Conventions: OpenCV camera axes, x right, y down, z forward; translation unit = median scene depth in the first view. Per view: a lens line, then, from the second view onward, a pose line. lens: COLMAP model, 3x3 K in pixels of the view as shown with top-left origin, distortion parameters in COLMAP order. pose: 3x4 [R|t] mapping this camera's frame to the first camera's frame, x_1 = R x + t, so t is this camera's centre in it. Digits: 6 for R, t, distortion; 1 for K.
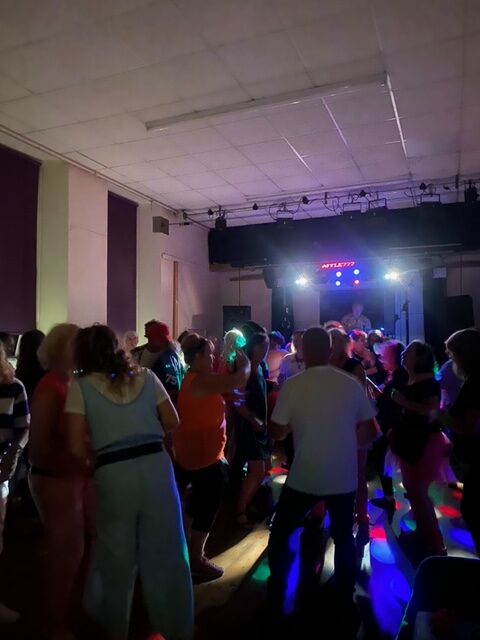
lens RADIAL K [[477.3, 0, 241.3], [0, 477.3, 322.7], [0, 0, 1]] dist [0.011503, -0.027613]
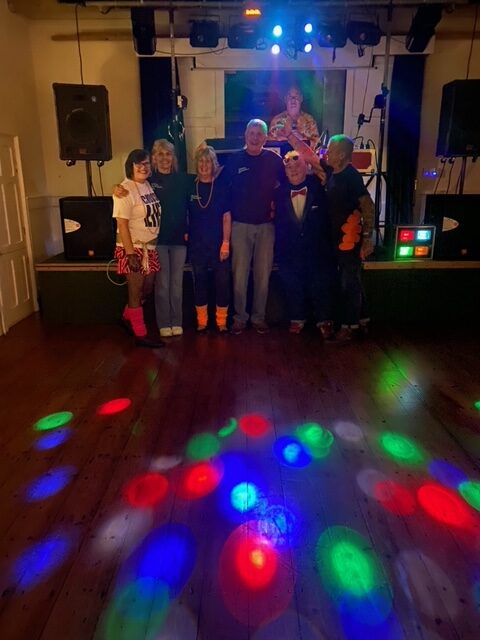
lens RADIAL K [[477.3, 0, 241.0], [0, 477.3, 318.5], [0, 0, 1]] dist [0.011503, -0.027613]
pose [[0.921790, -0.098236, 0.375037, -0.076105], [-0.019310, 0.954530, 0.297489, 0.052997], [-0.387209, -0.281464, 0.877979, 0.434226]]
